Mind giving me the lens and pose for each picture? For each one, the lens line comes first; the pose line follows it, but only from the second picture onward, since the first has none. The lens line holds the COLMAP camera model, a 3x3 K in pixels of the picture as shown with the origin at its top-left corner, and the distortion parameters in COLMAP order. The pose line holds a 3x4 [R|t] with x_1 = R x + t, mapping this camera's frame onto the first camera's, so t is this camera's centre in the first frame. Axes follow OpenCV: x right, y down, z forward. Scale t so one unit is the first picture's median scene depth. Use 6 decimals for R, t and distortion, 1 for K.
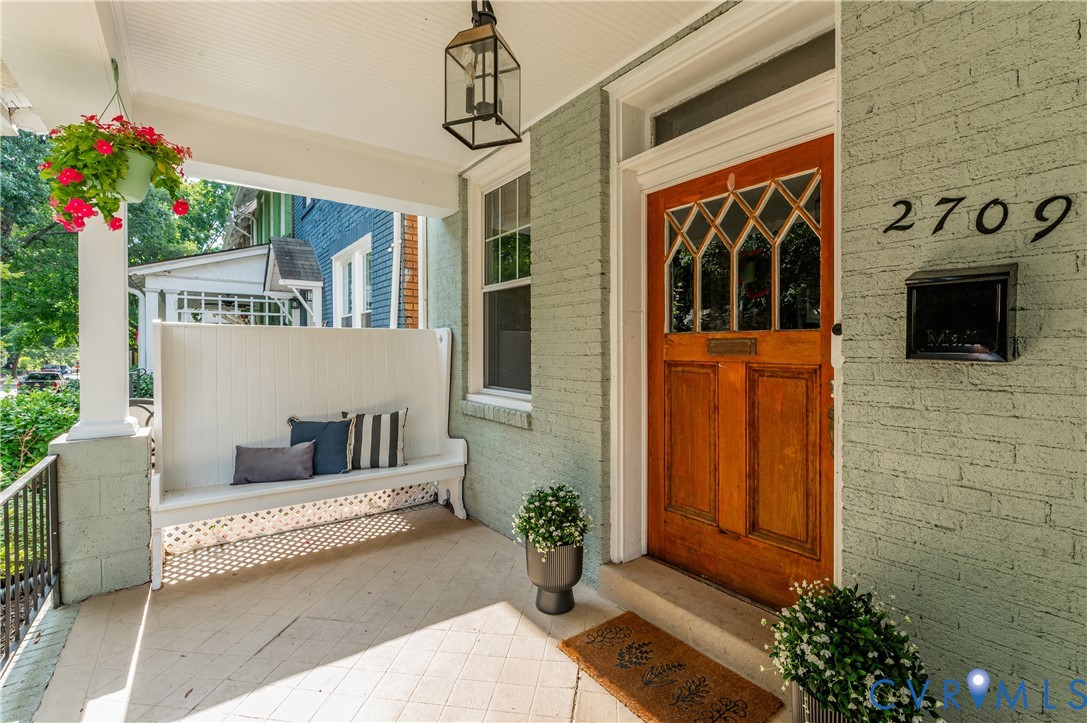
lens RADIAL K [[492.0, 0, 539.2], [0, 492.0, 350.6], [0, 0, 1]] dist [0.004964, -0.001466]
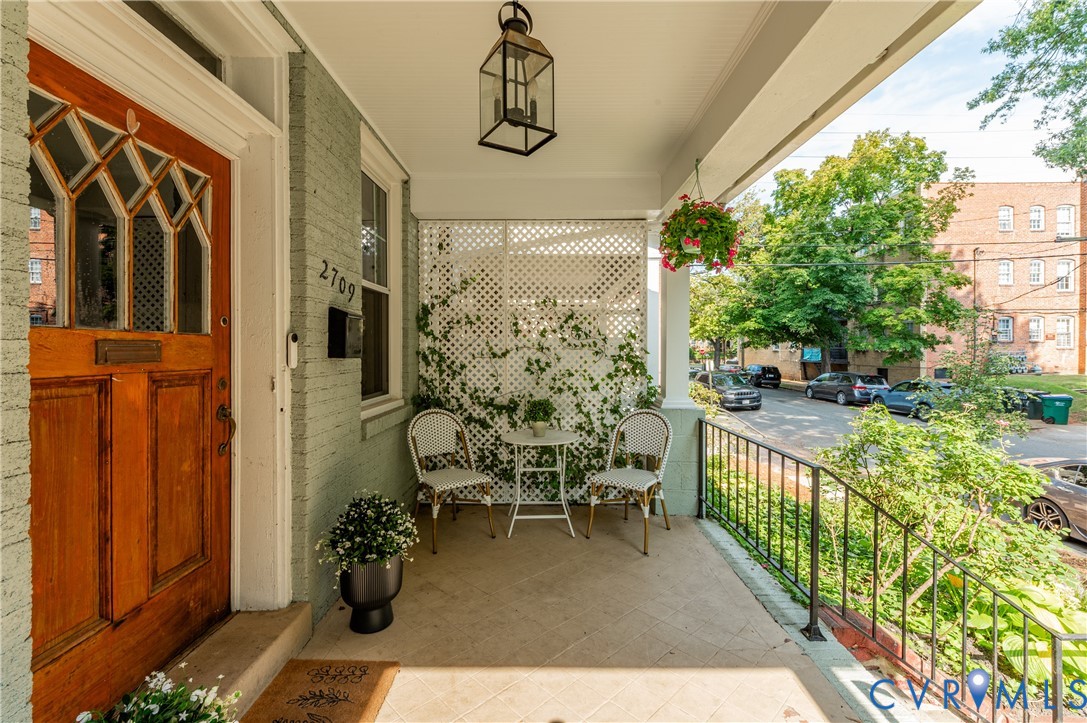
lens RADIAL K [[492.0, 0, 543.5], [0, 492.0, 354.2], [0, 0, 1]] dist [0.004964, -0.001466]
pose [[-0.808713, -0.000211, 0.588203, -0.524424], [0.010169, 0.999845, 0.014339, -0.008351], [-0.588115, 0.017577, -0.808586, 1.247886]]
